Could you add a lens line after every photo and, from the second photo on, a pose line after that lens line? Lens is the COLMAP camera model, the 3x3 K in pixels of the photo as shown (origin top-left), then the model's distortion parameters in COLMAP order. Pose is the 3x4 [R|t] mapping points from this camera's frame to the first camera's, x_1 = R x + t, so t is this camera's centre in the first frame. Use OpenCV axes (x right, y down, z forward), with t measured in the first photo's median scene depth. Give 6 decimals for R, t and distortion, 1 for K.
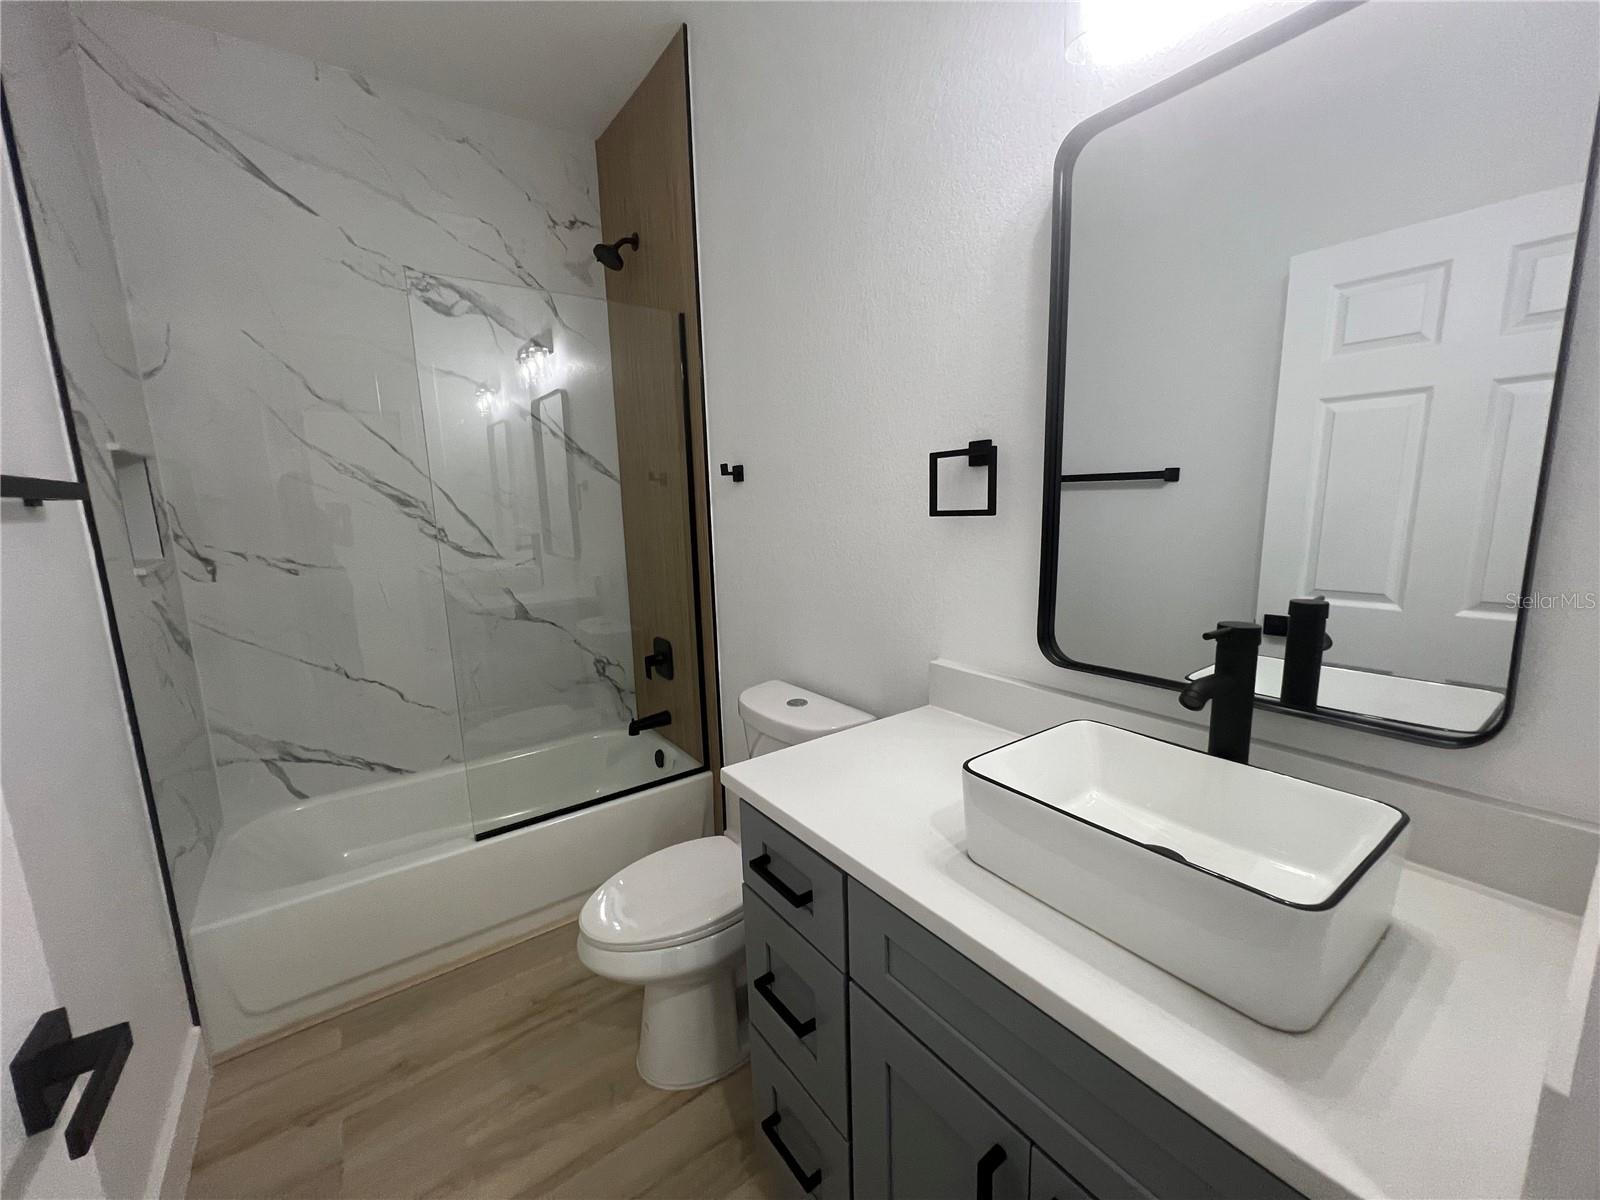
lens RADIAL K [[642.7, 0, 801.1], [0, 642.7, 603.8], [0, 0, 1]] dist [-0.001285, 0.000011]
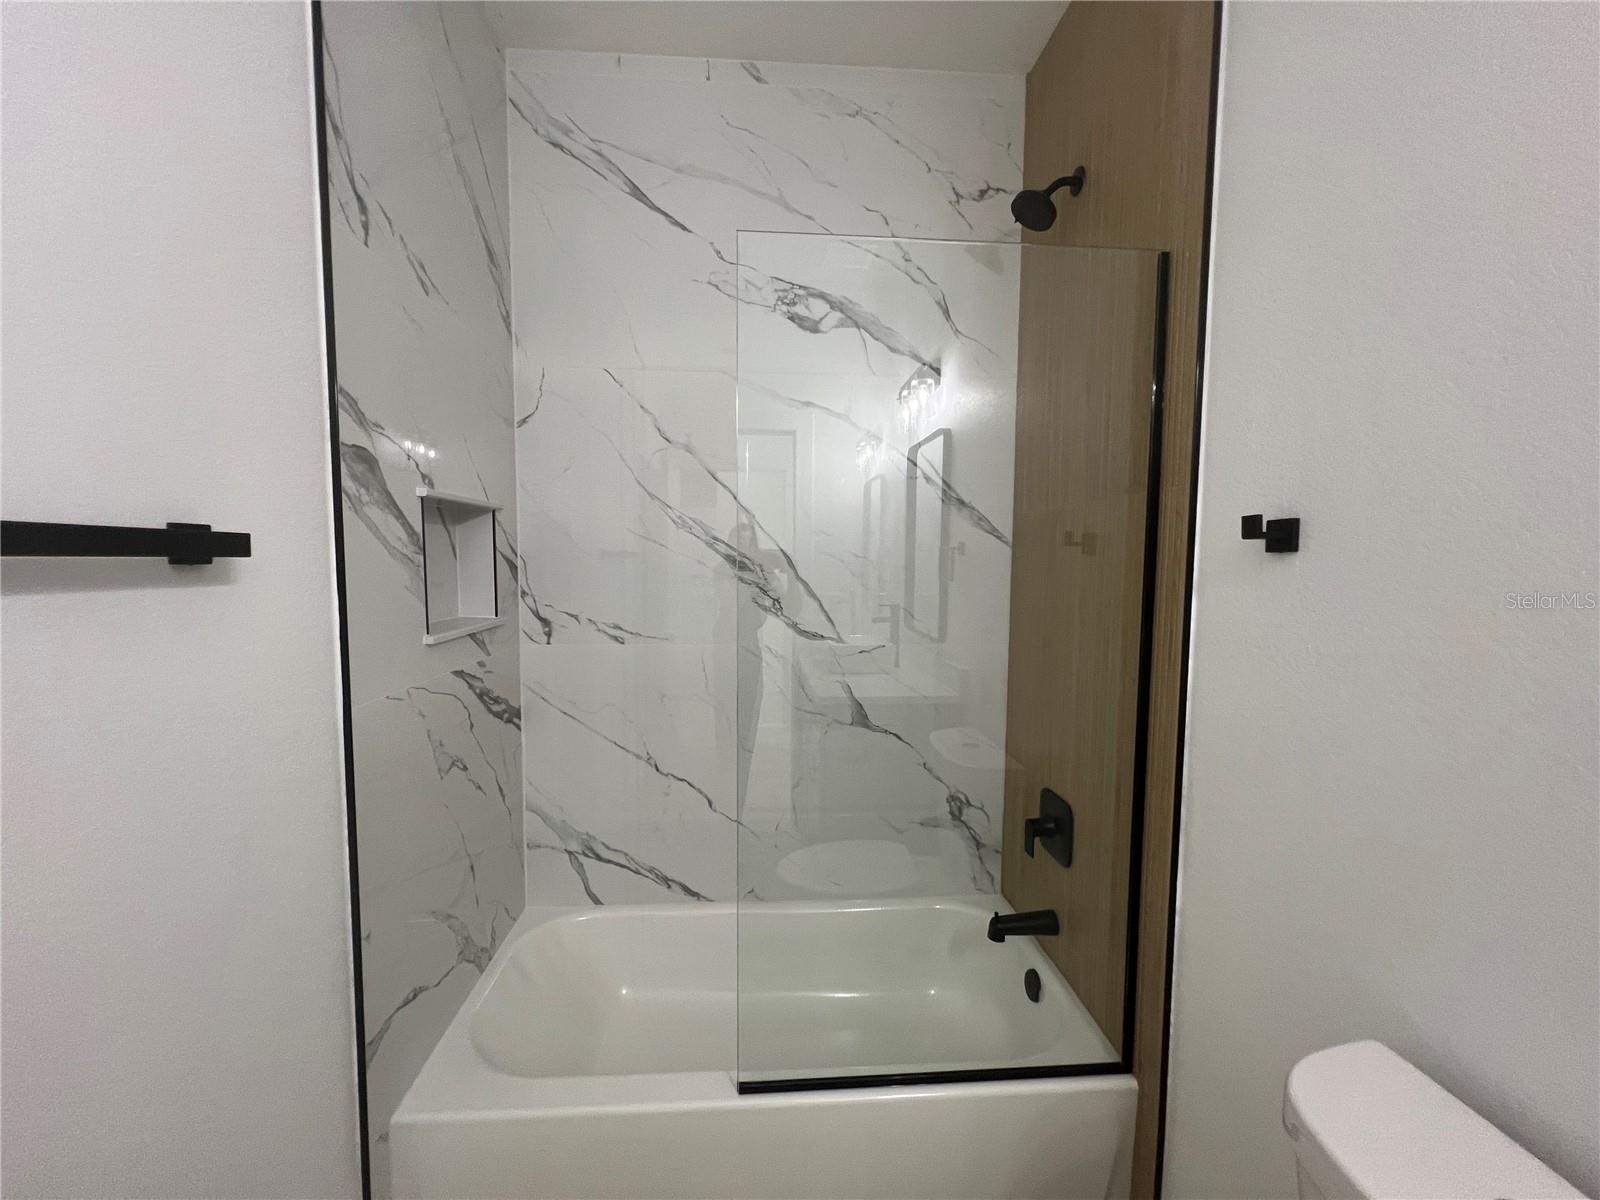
lens RADIAL K [[641.1, 0, 796.4], [0, 641.1, 602.0], [0, 0, 1]] dist [0.002172, -0.000731]
pose [[0.843263, 0.070511, -0.532856, -0.127108], [-0.121287, 0.990751, -0.060838, -0.071702], [0.523638, 0.115931, 0.844016, 0.366354]]
